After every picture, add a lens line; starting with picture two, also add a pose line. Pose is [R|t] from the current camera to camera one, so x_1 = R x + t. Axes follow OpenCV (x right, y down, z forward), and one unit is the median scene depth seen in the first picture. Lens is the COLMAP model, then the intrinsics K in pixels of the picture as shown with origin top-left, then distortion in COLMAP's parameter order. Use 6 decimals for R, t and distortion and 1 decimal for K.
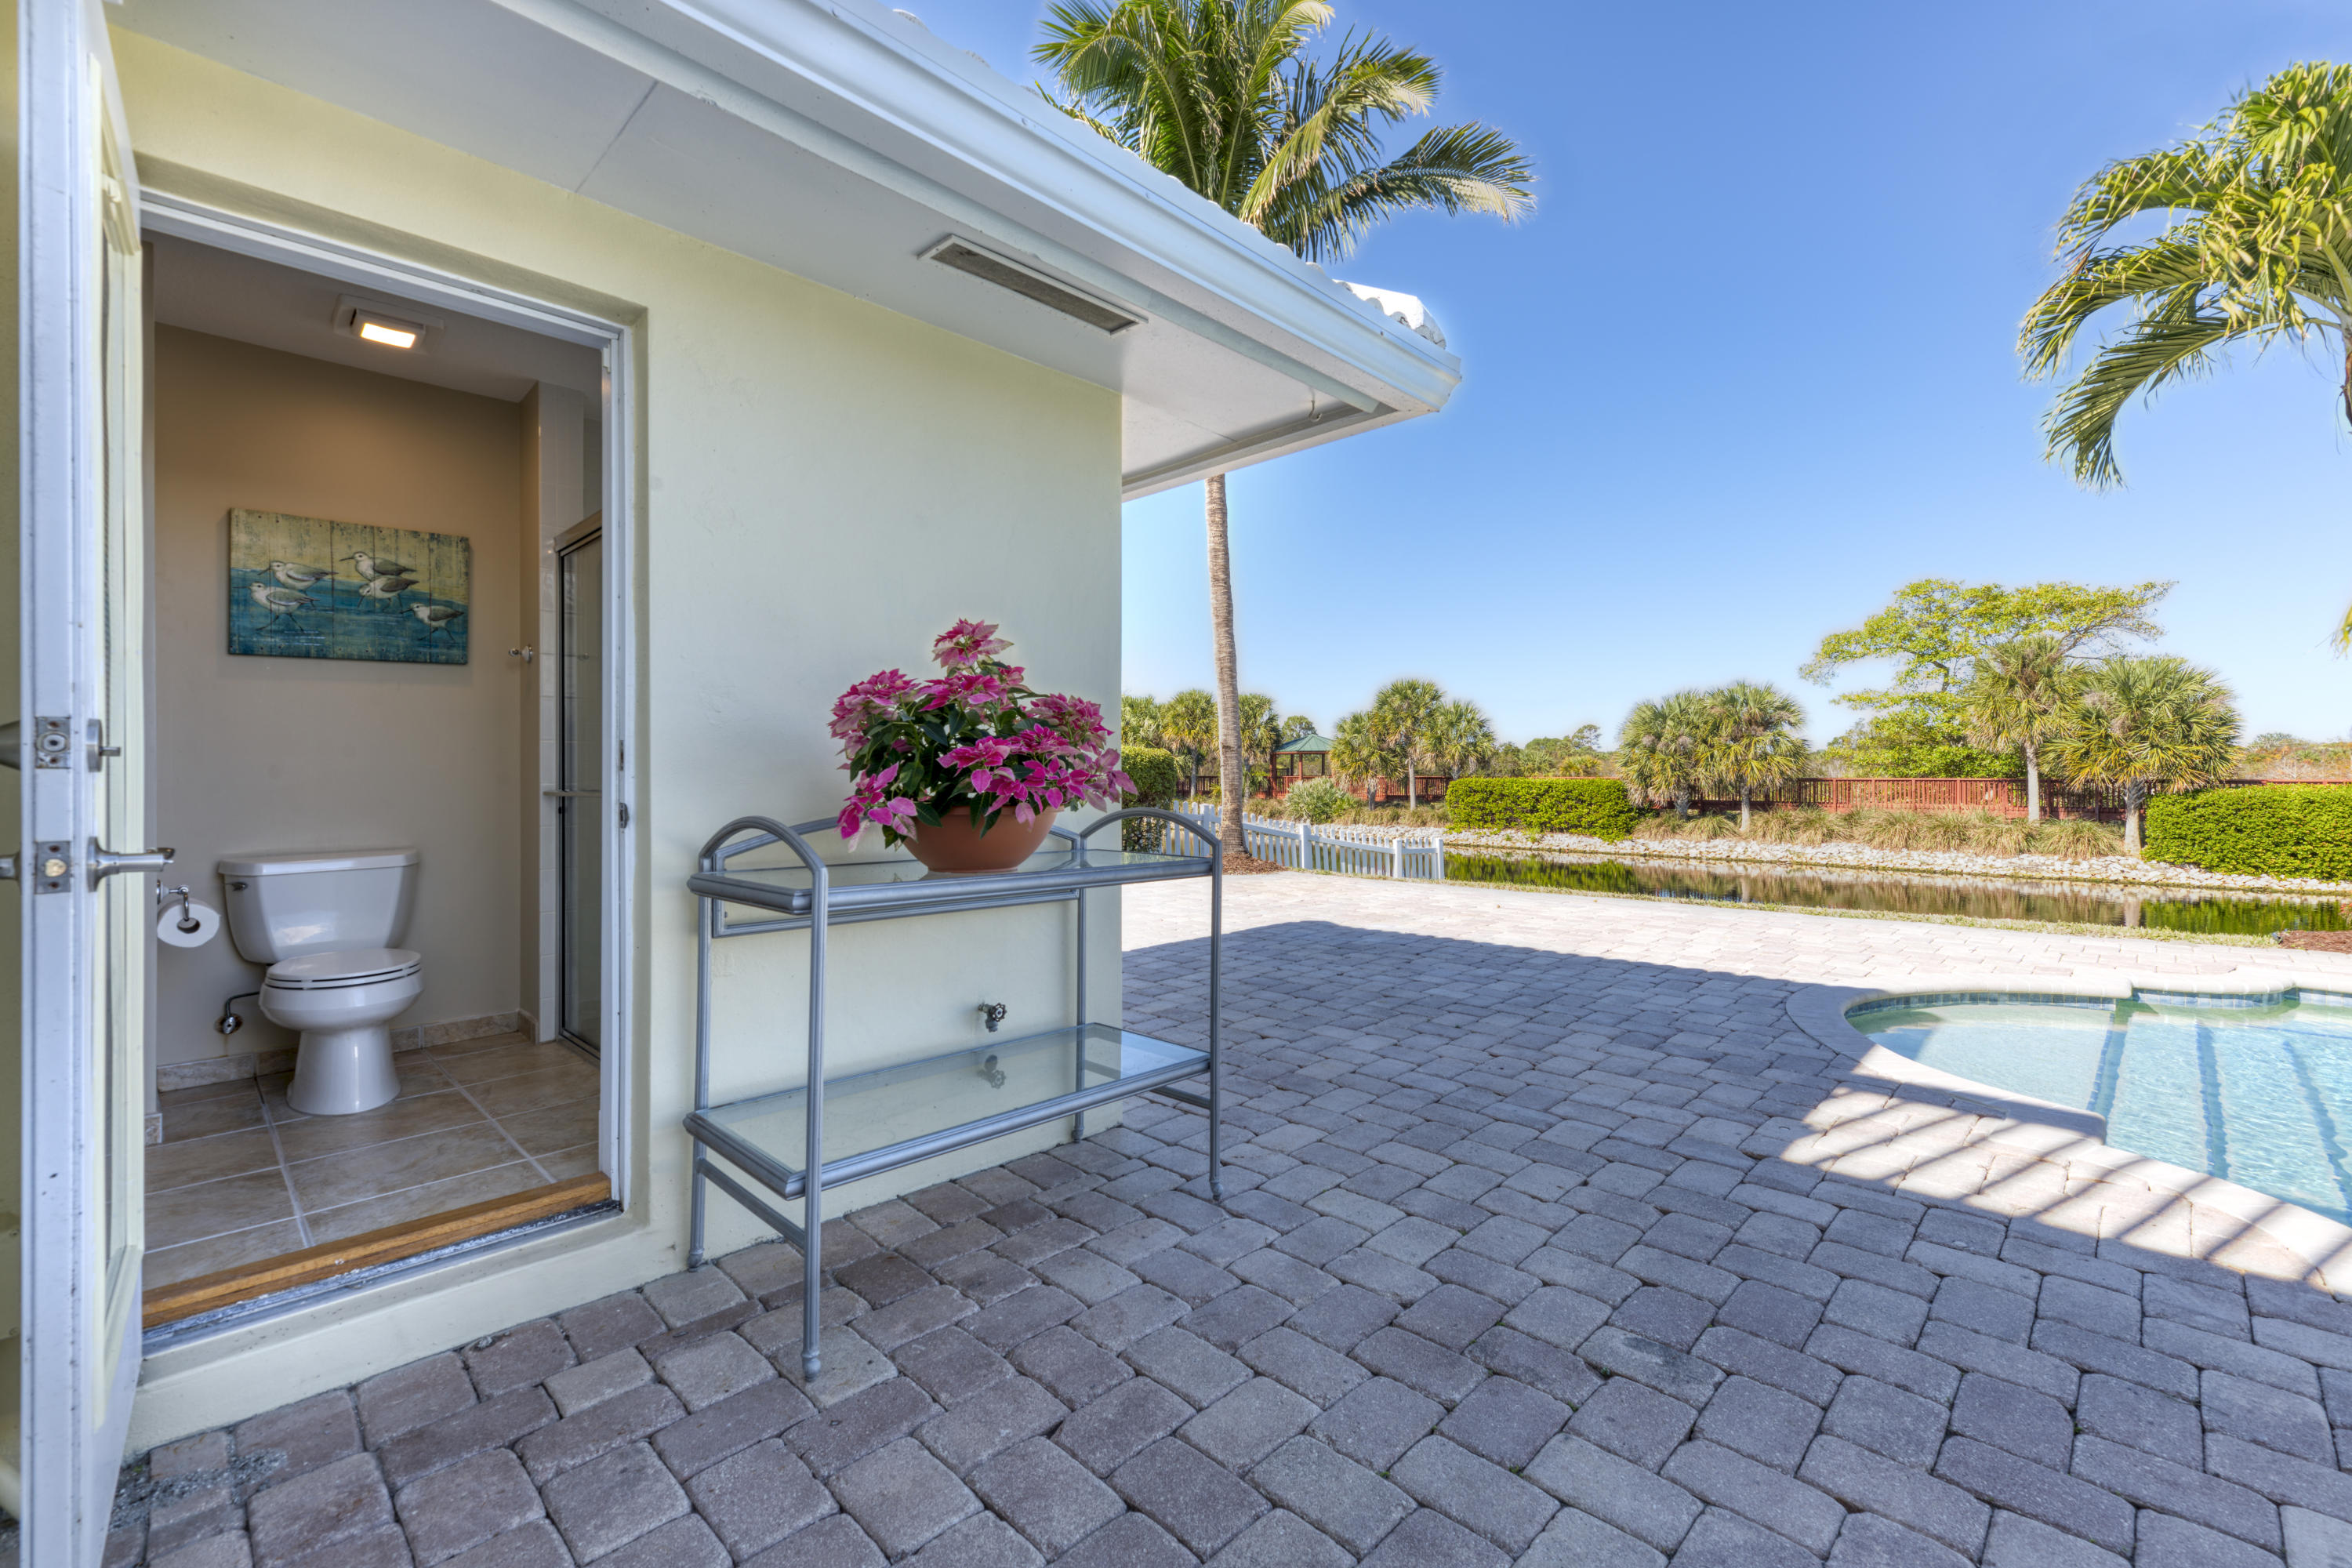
lens RADIAL K [[994.7, 0, 1188.8], [0, 994.7, 770.9], [0, 0, 1]] dist [0.013547, -0.000441]
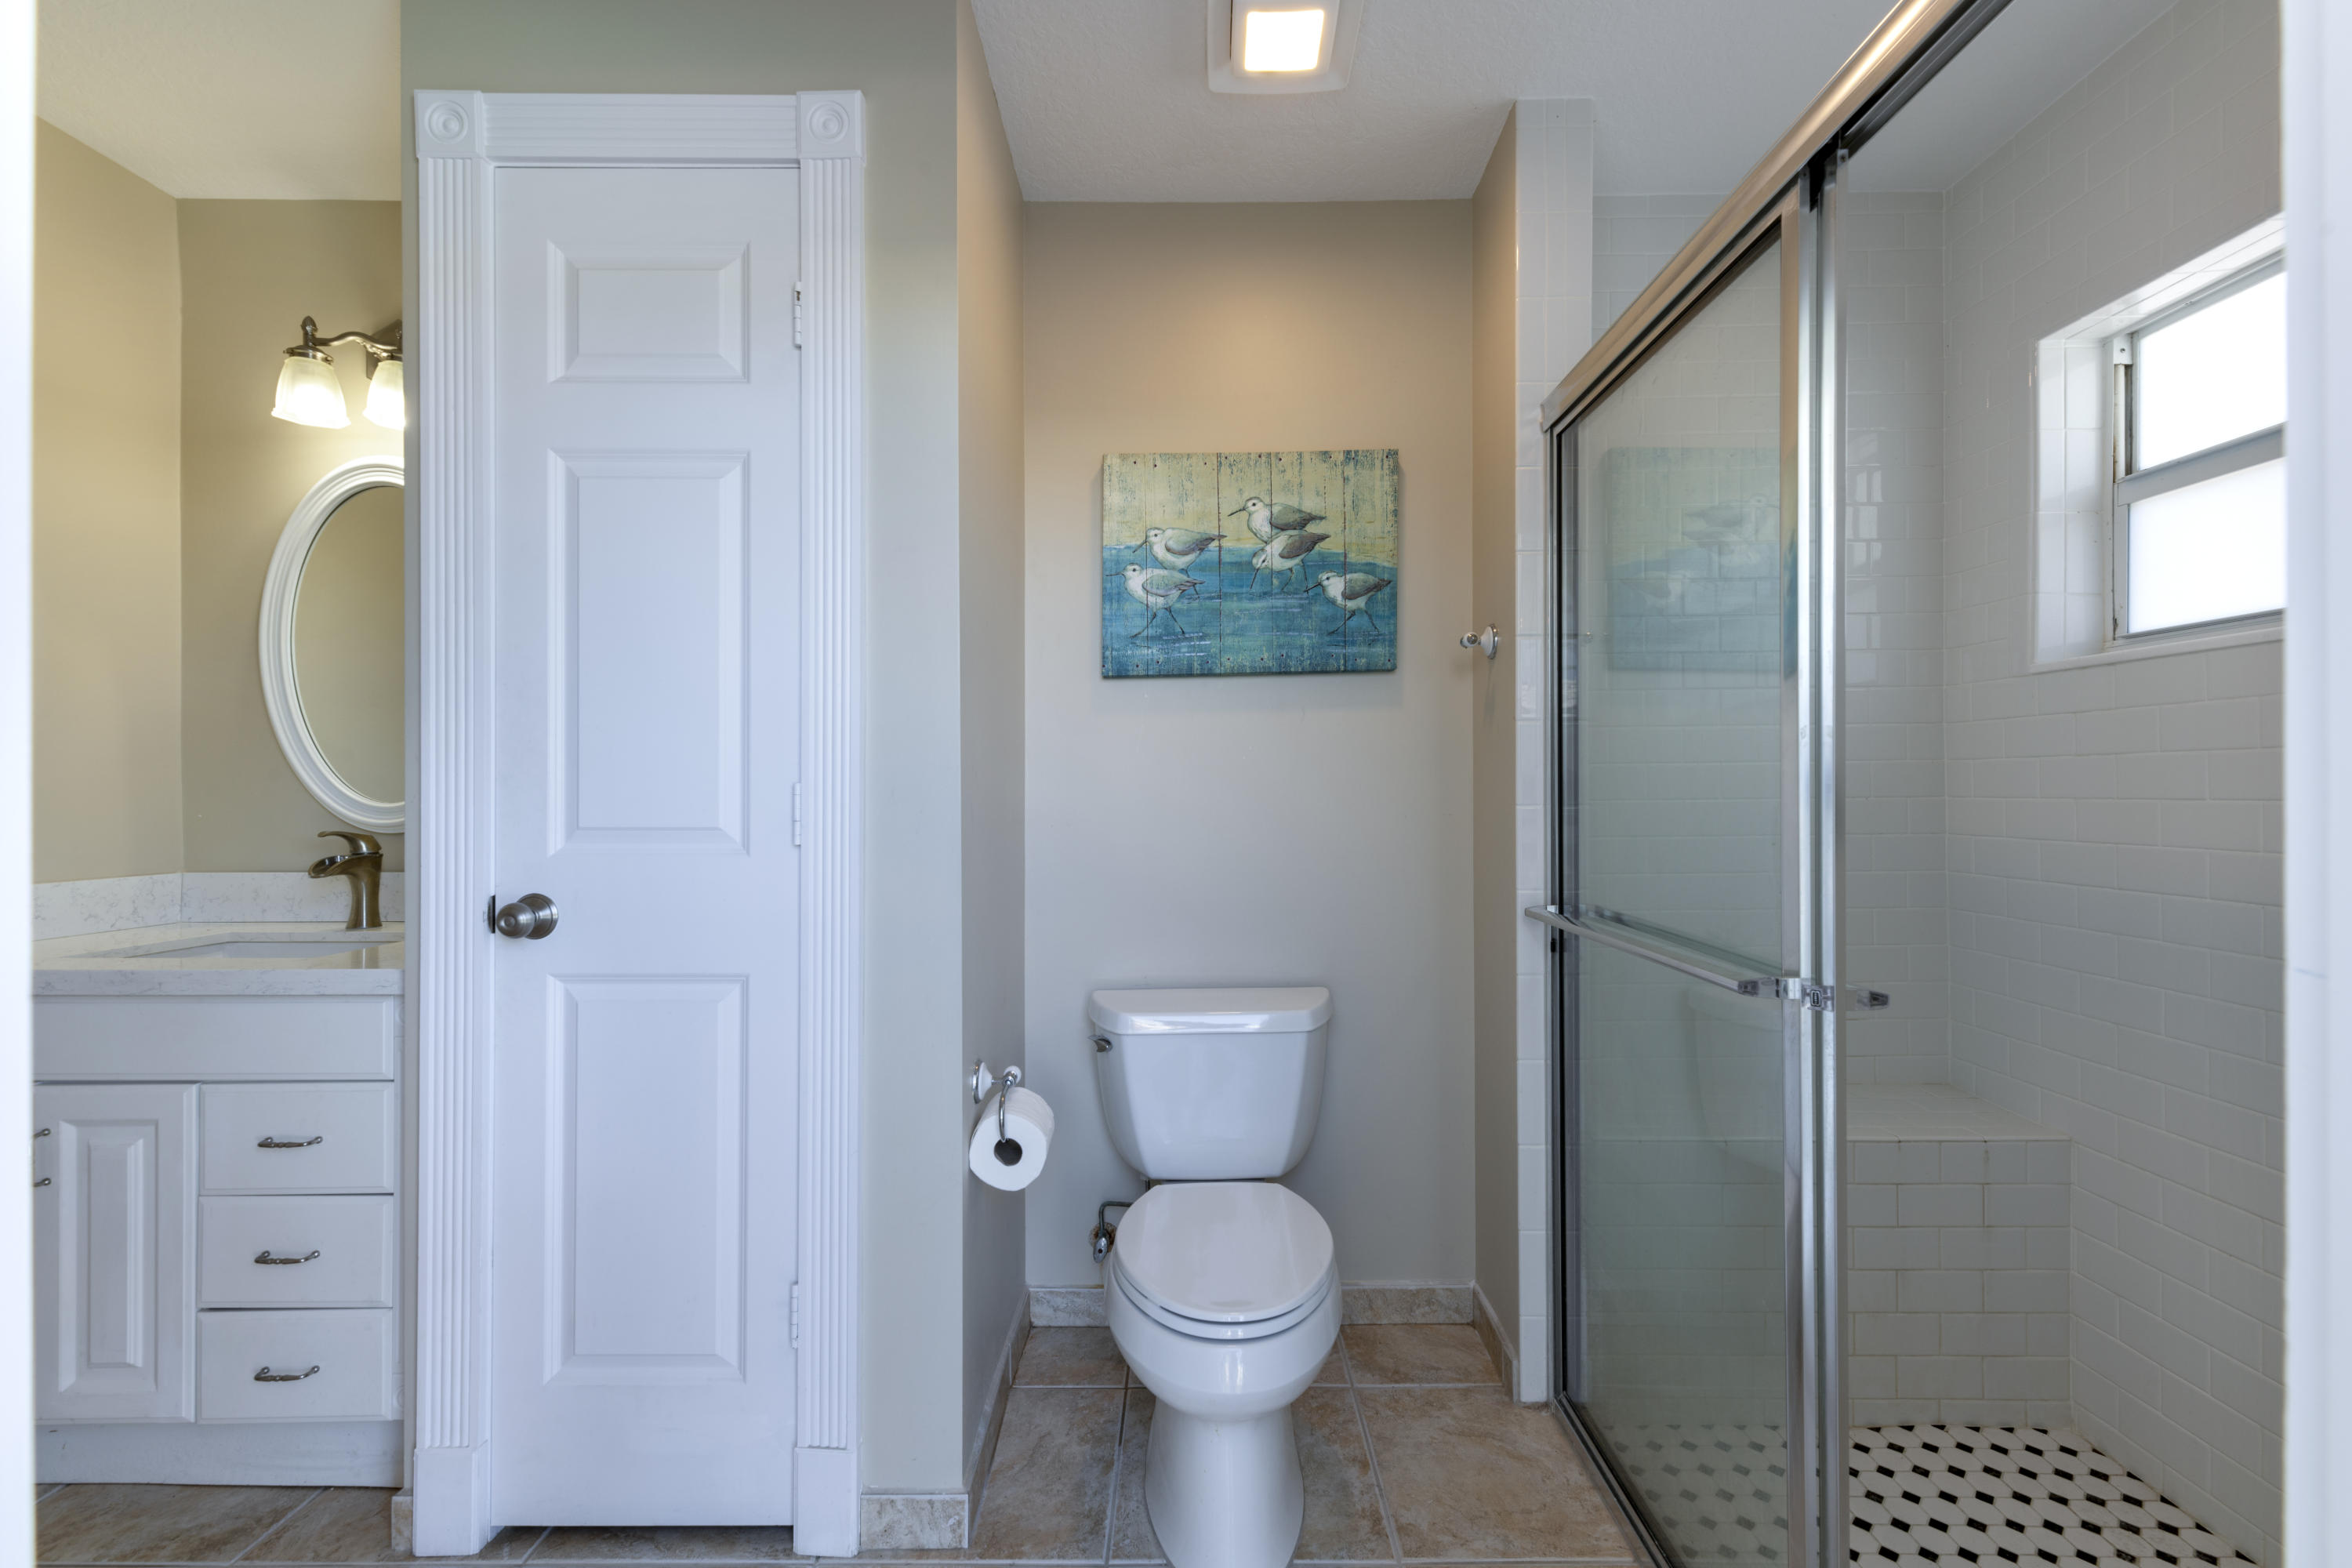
lens RADIAL K [[994.7, 0, 1188.8], [0, 994.7, 770.9], [0, 0, 1]] dist [0.013547, -0.000441]
pose [[0.694432, -0.017393, -0.719348, -0.108063], [-0.001102, 0.999681, -0.025235, -0.009426], [0.719558, 0.018316, 0.694191, 0.142670]]
